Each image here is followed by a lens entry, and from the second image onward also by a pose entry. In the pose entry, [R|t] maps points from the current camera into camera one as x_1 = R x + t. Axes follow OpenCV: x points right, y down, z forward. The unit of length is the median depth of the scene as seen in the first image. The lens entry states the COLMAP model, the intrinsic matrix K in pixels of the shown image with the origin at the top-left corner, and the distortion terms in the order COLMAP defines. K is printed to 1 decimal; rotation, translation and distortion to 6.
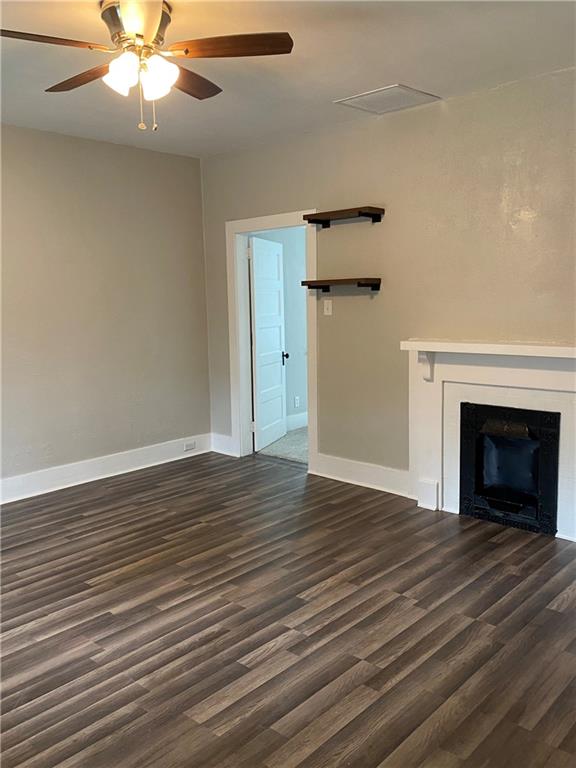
lens RADIAL K [[627.7, 0, 288.0], [0, 627.7, 384.0], [0, 0, 1]] dist [0.012004, 0.002076]
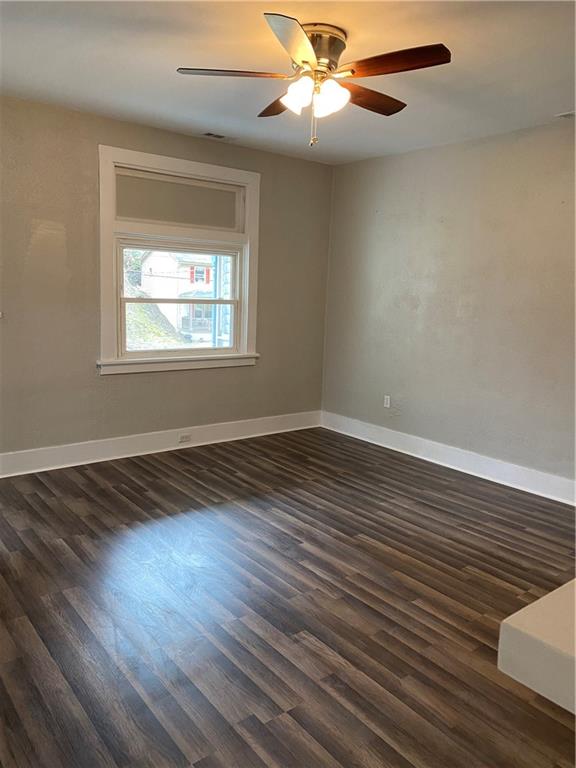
lens RADIAL K [[601.6, 0, 288.0], [0, 601.6, 384.0], [0, 0, 1]] dist [0.010935, -0.003144]
pose [[-0.163985, 0.174906, -0.970833, 0.761219], [-0.166381, 0.965152, 0.201987, -0.162778], [0.972330, 0.194651, -0.129169, 0.987997]]
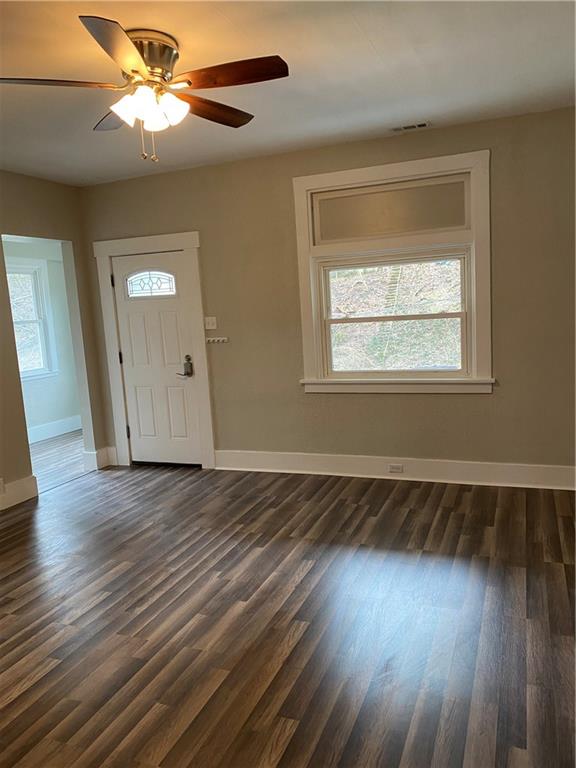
lens RADIAL K [[594.6, 0, 277.8], [0, 594.6, 379.6], [0, 0, 1]] dist [0.011394, 0.004277]
pose [[-0.942246, 0.122650, -0.311657, -0.059420], [0.038581, 0.964088, 0.262765, -0.252841], [0.332693, 0.235565, -0.913140, 1.732225]]
